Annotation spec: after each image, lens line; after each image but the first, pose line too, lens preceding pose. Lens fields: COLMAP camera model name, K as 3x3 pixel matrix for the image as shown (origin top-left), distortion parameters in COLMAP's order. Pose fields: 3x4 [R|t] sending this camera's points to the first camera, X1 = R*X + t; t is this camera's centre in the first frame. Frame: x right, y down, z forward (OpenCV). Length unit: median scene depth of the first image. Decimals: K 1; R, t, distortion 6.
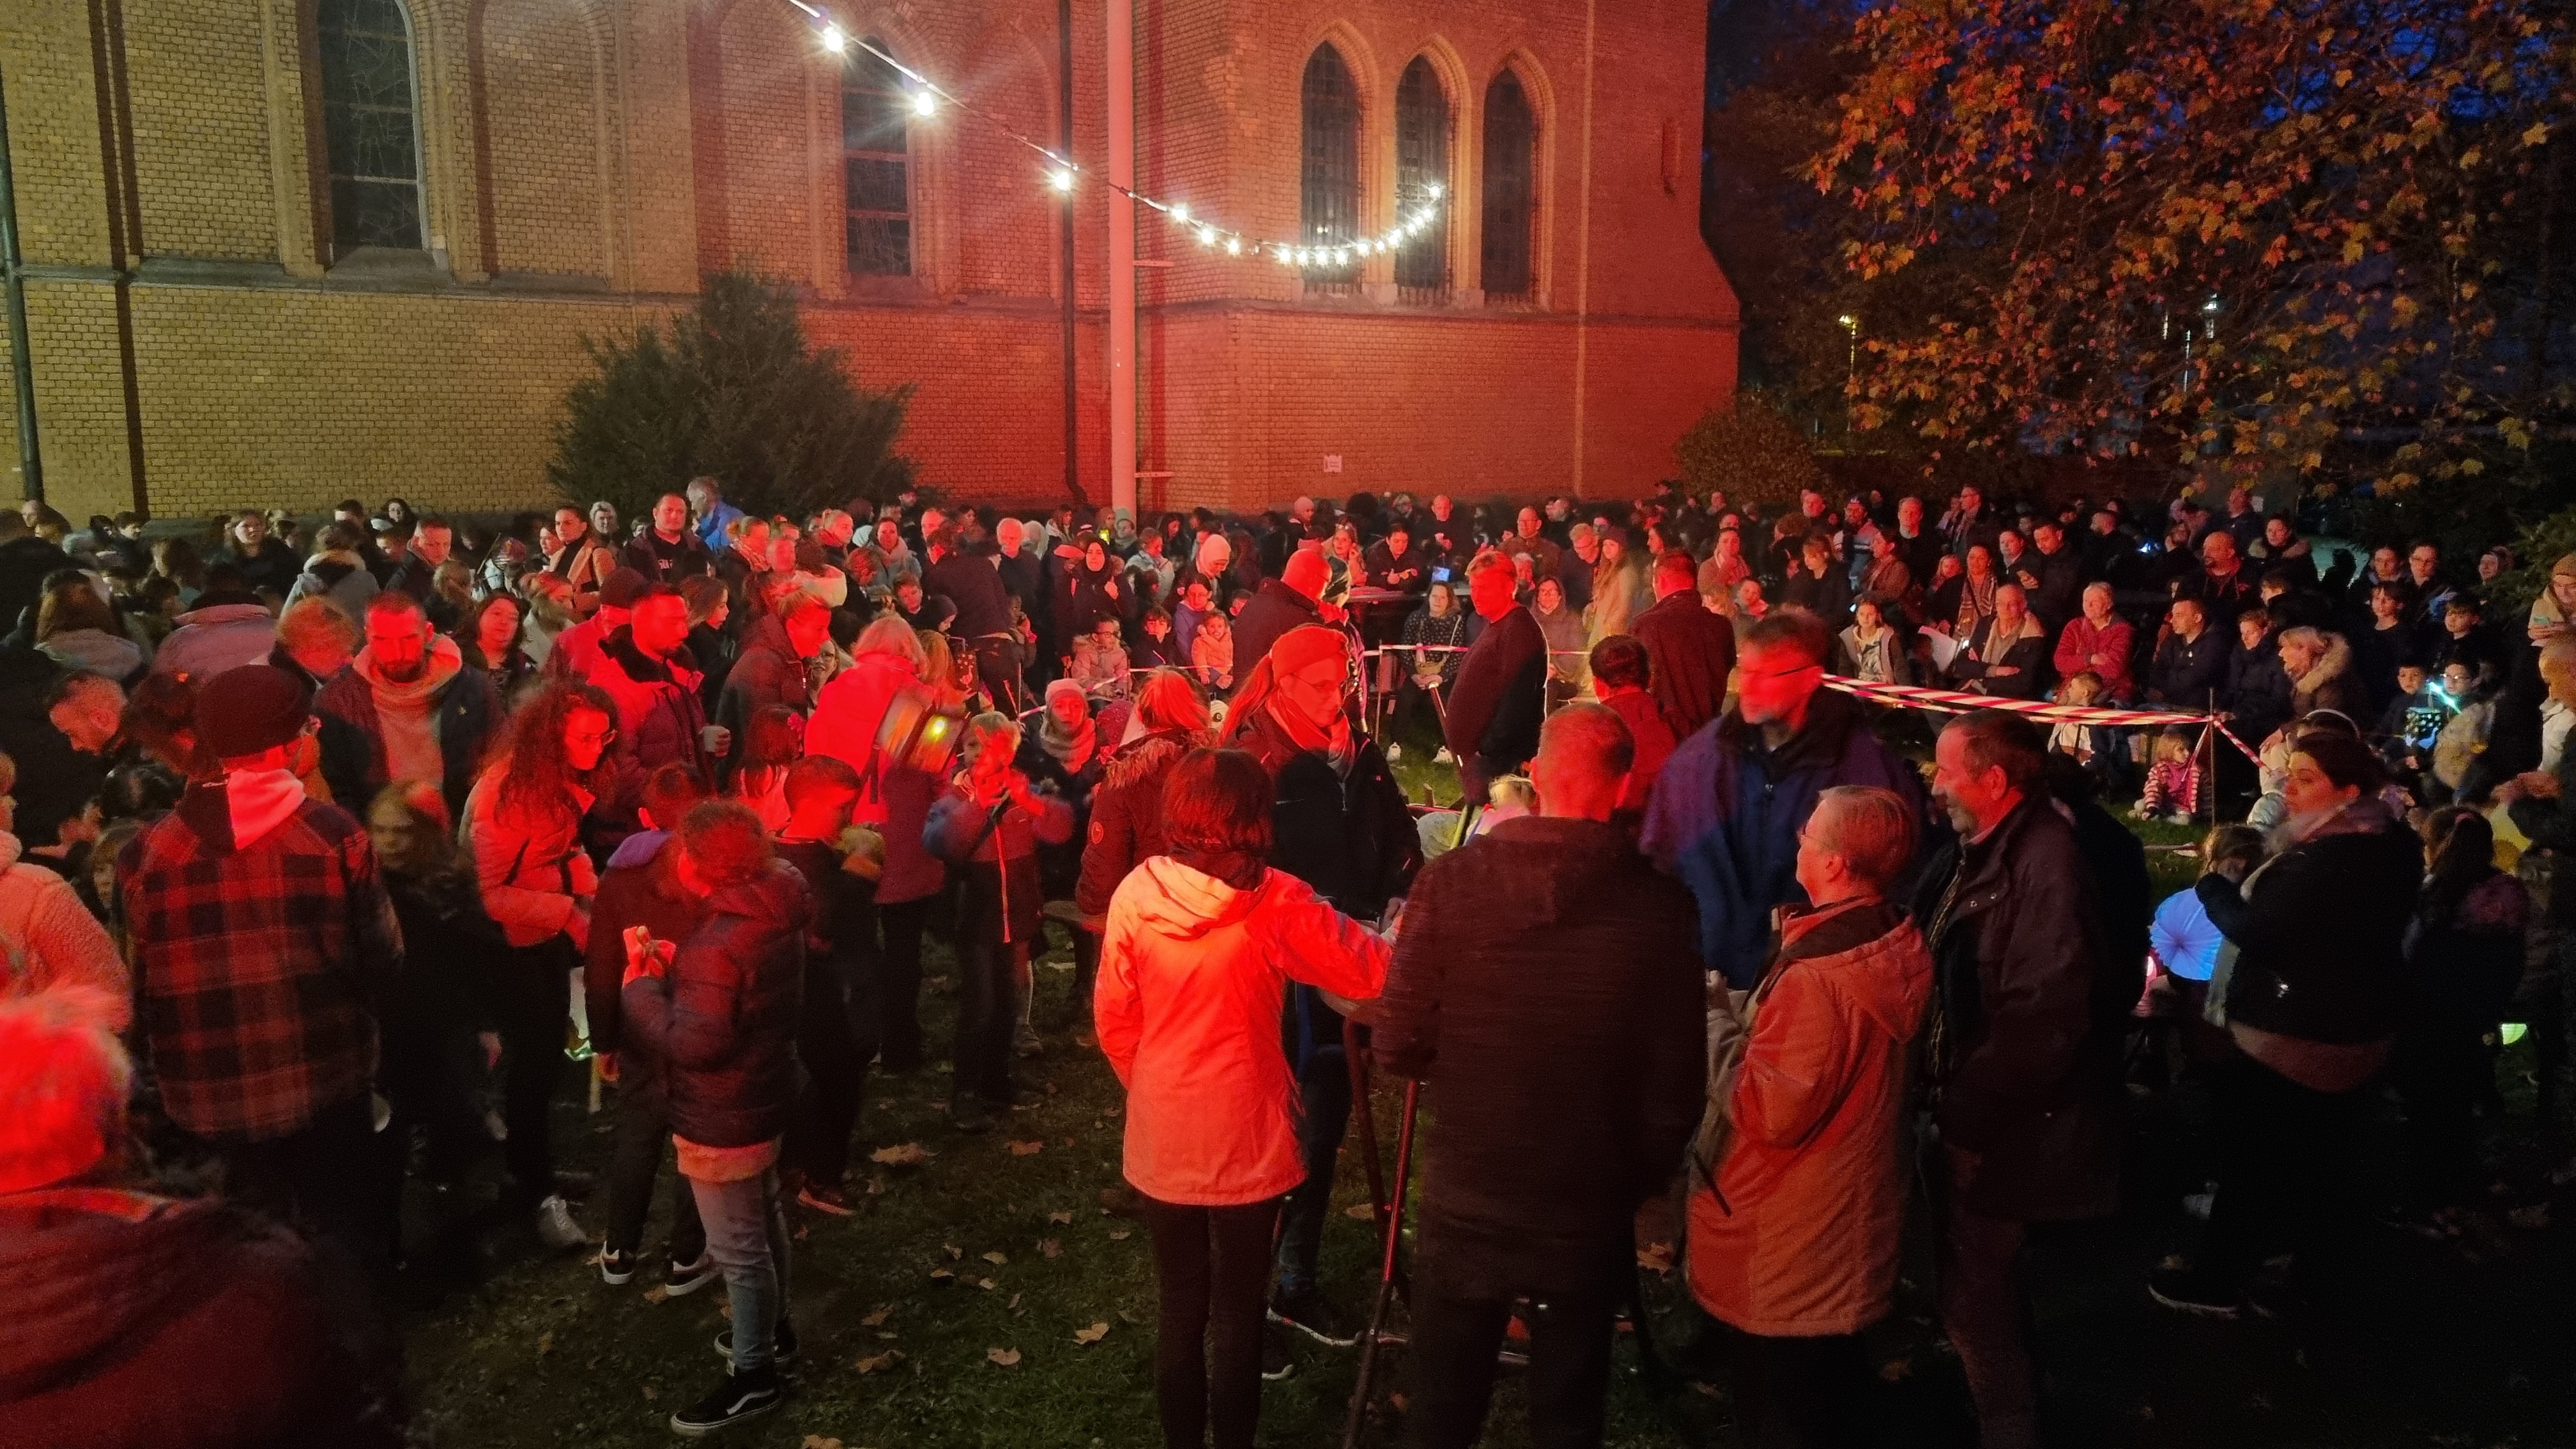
lens RADIAL K [[1877.2, 0, 1236.3], [0, 1877.2, 691.2], [0, 0, 1]] dist [0.042906, -0.031329]
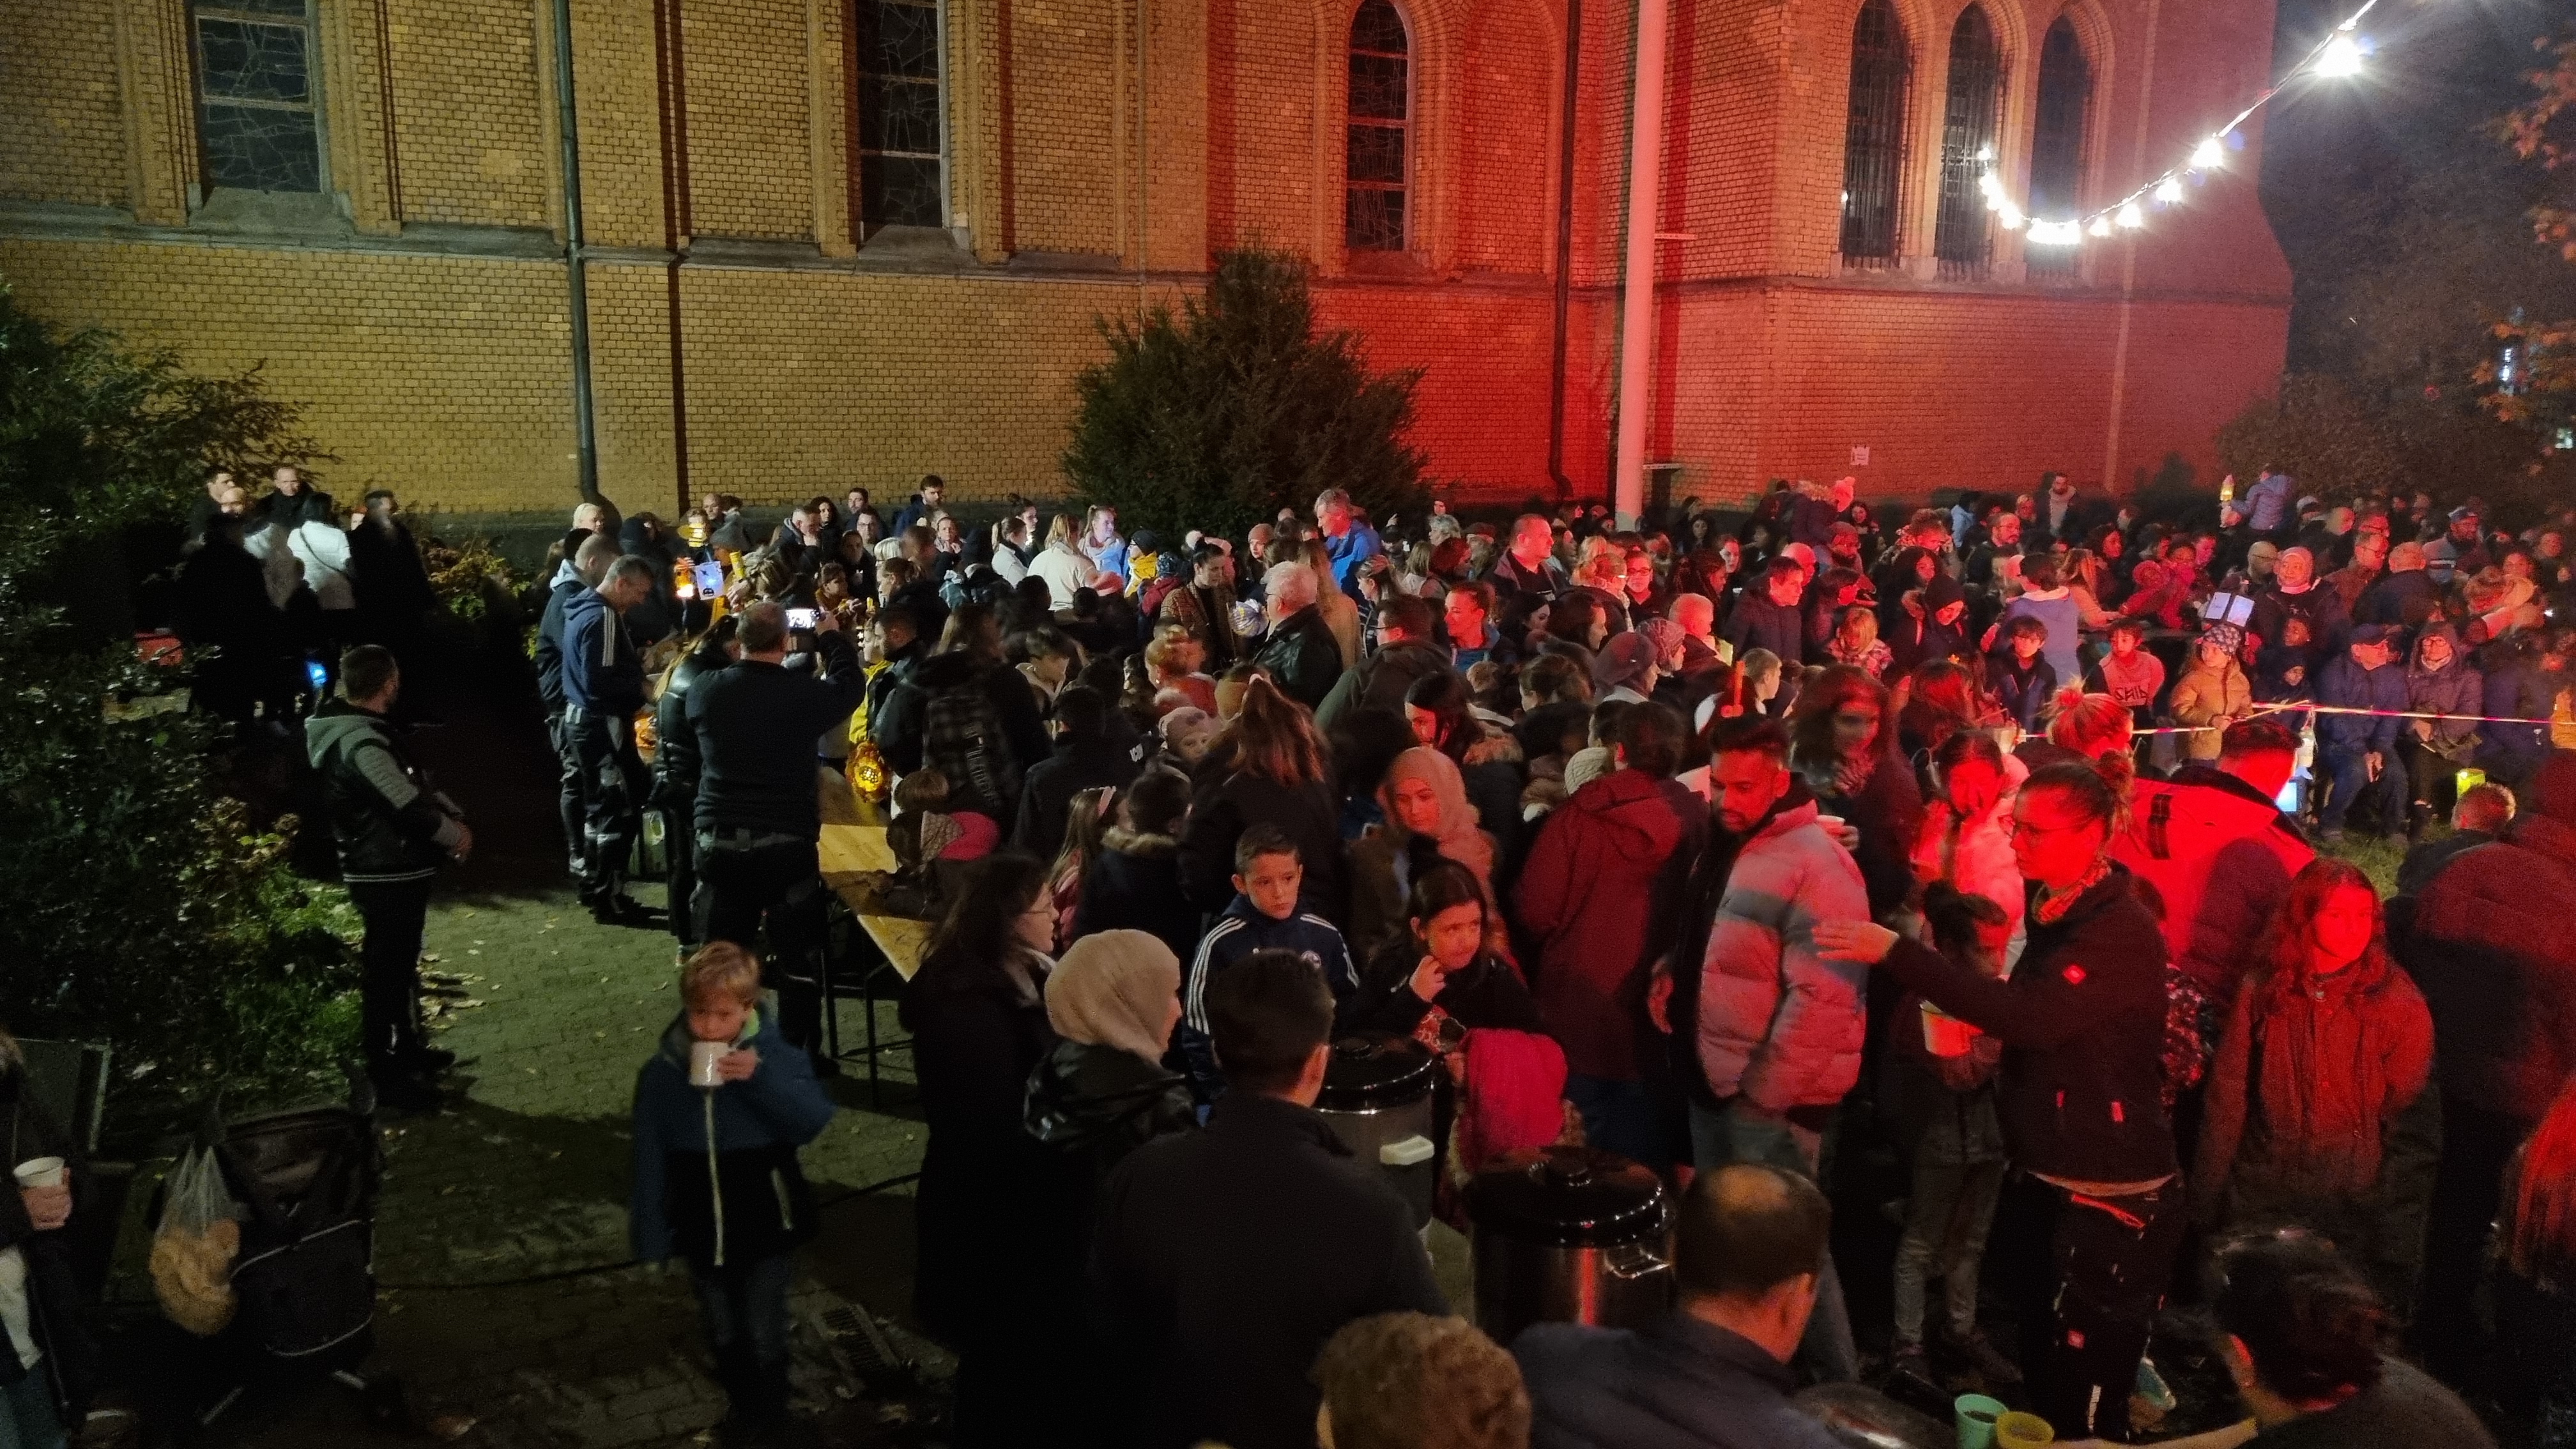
lens RADIAL K [[1875.2, 0, 1227.5], [0, 1875.2, 707.8], [0, 0, 1]] dist [0.034411, 0.002851]
pose [[0.992308, 0.029578, -0.120210, -0.164981], [-0.026246, 0.999229, 0.029206, -0.021709], [0.120981, -0.025827, 0.992319, 0.064971]]
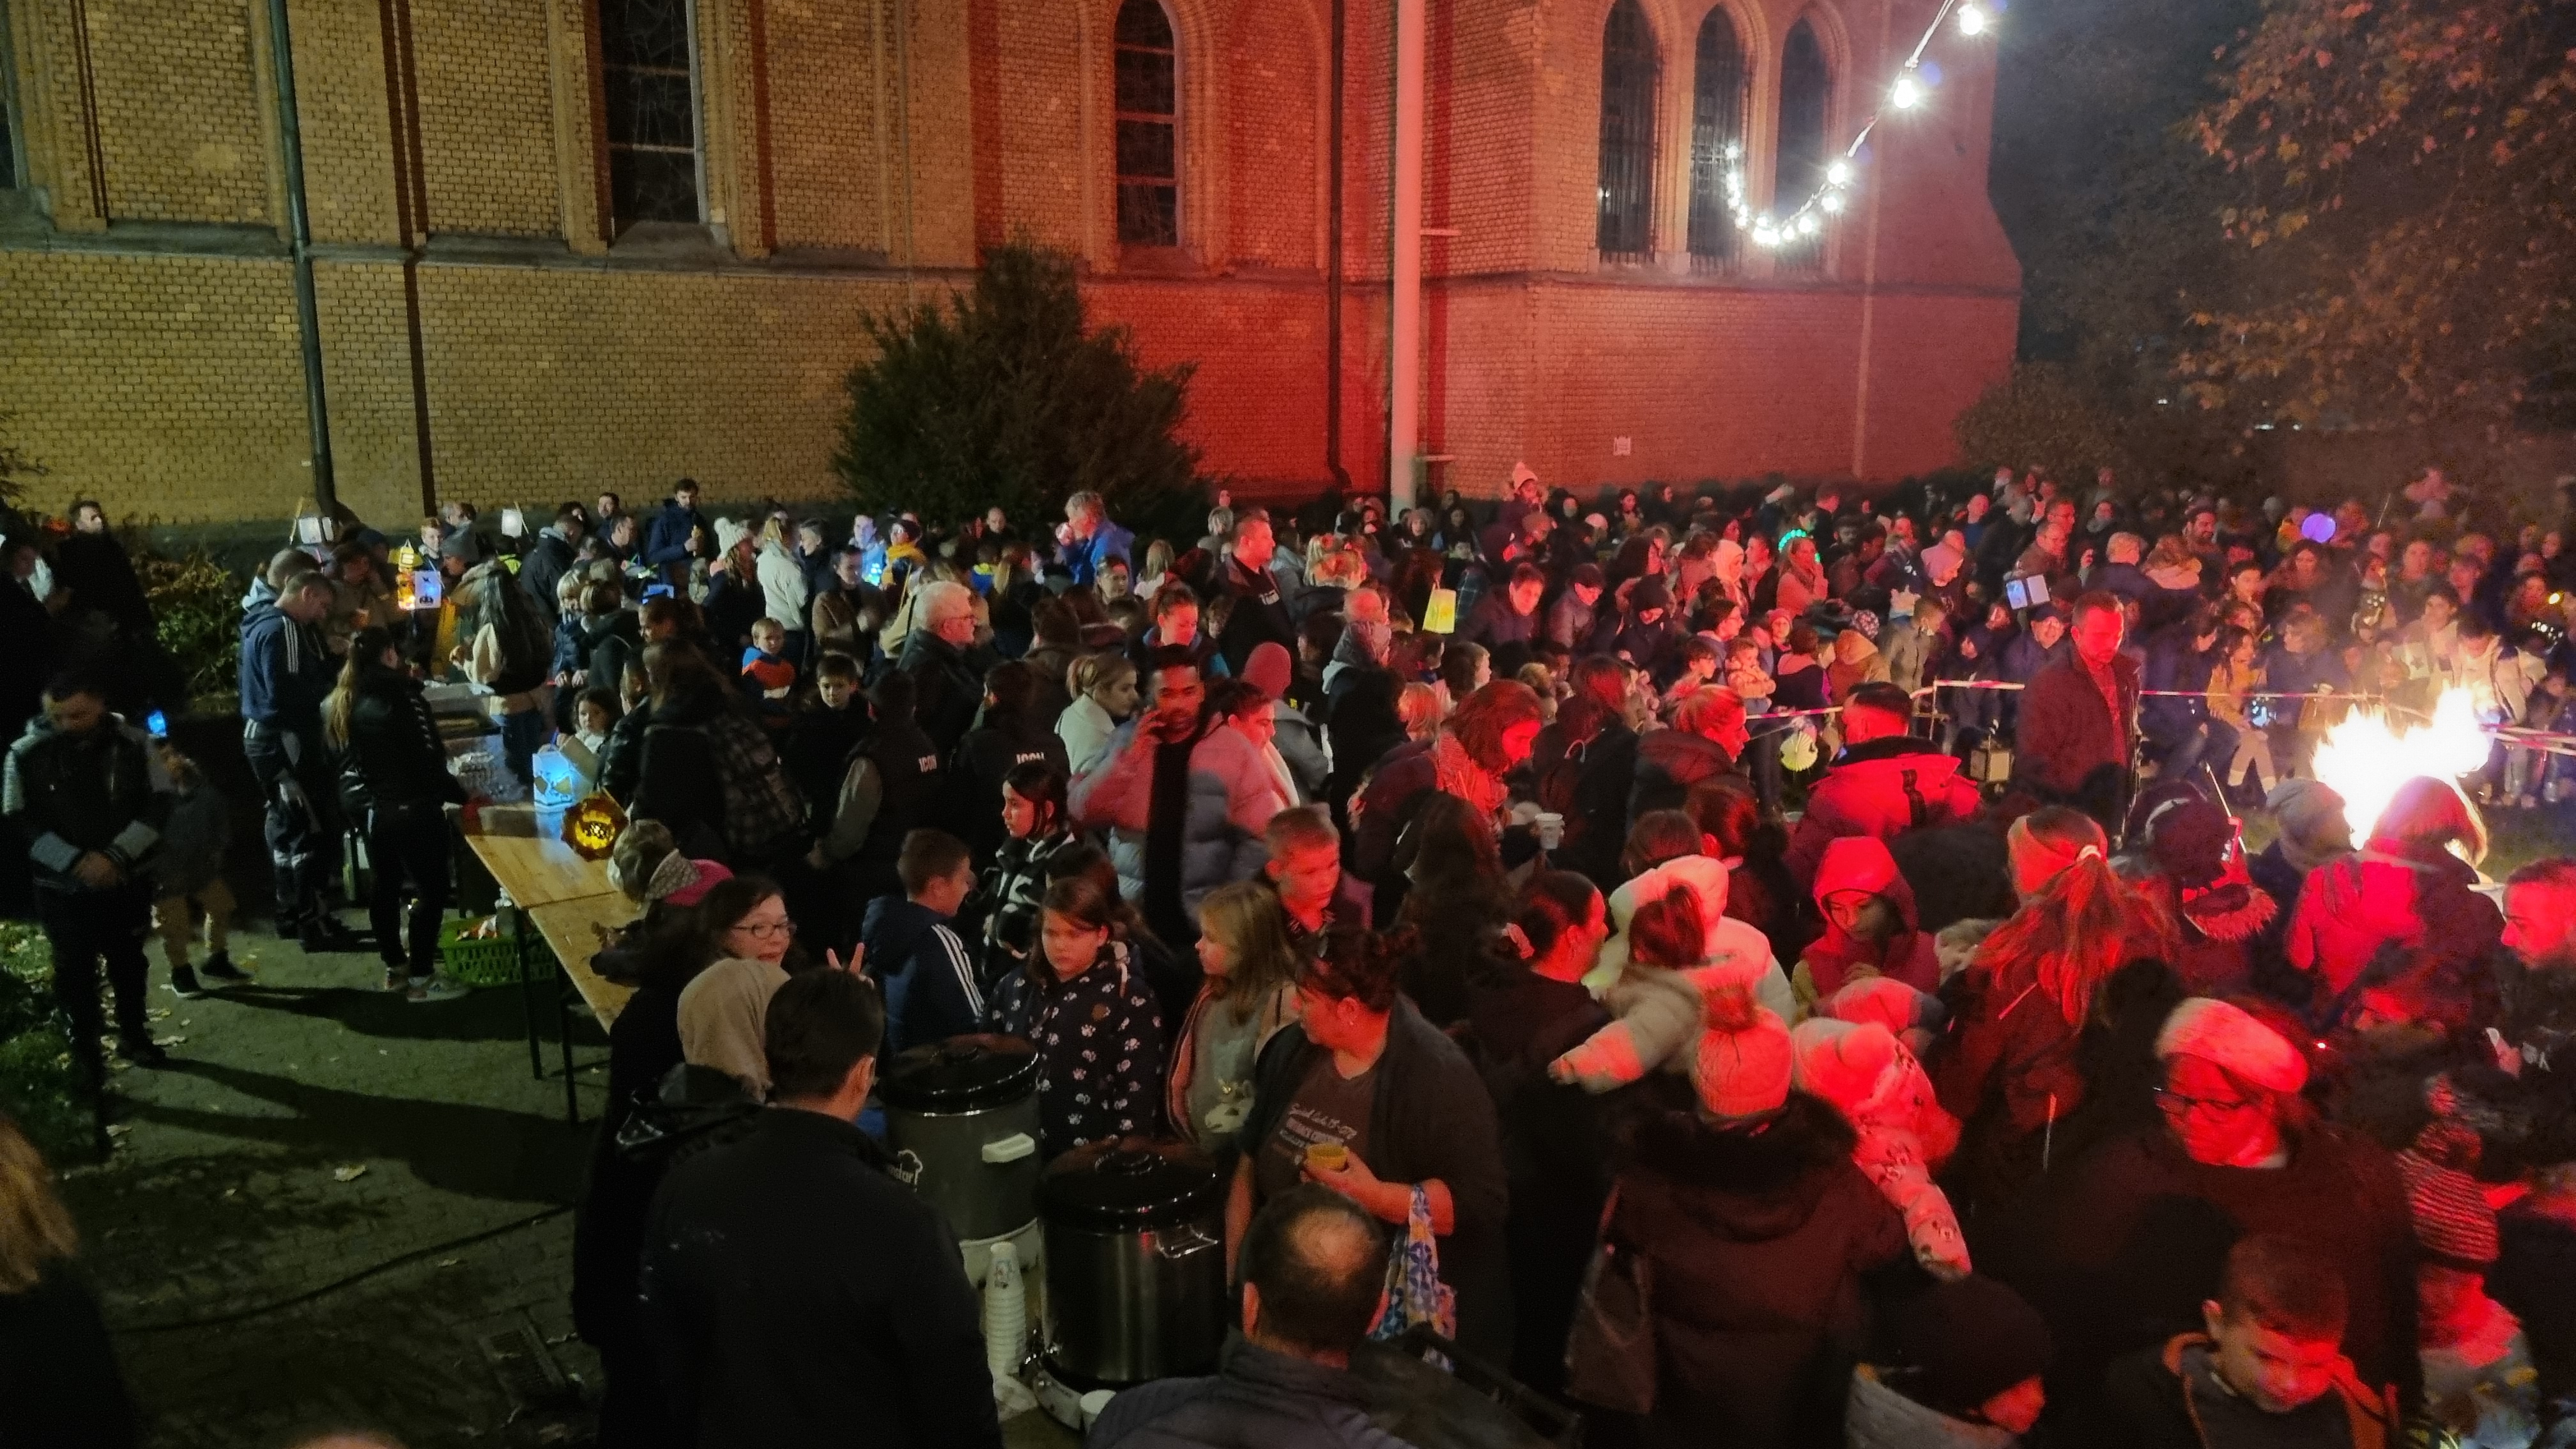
lens RADIAL K [[1880.2, 0, 1241.4], [0, 1880.2, 723.1], [0, 0, 1]] dist [0.035620, -0.018579]
pose [[0.999786, 0.003821, -0.020324, -0.141320], [-0.002991, 0.999165, 0.040743, -0.024603], [0.020463, -0.040674, 0.998963, 0.058981]]
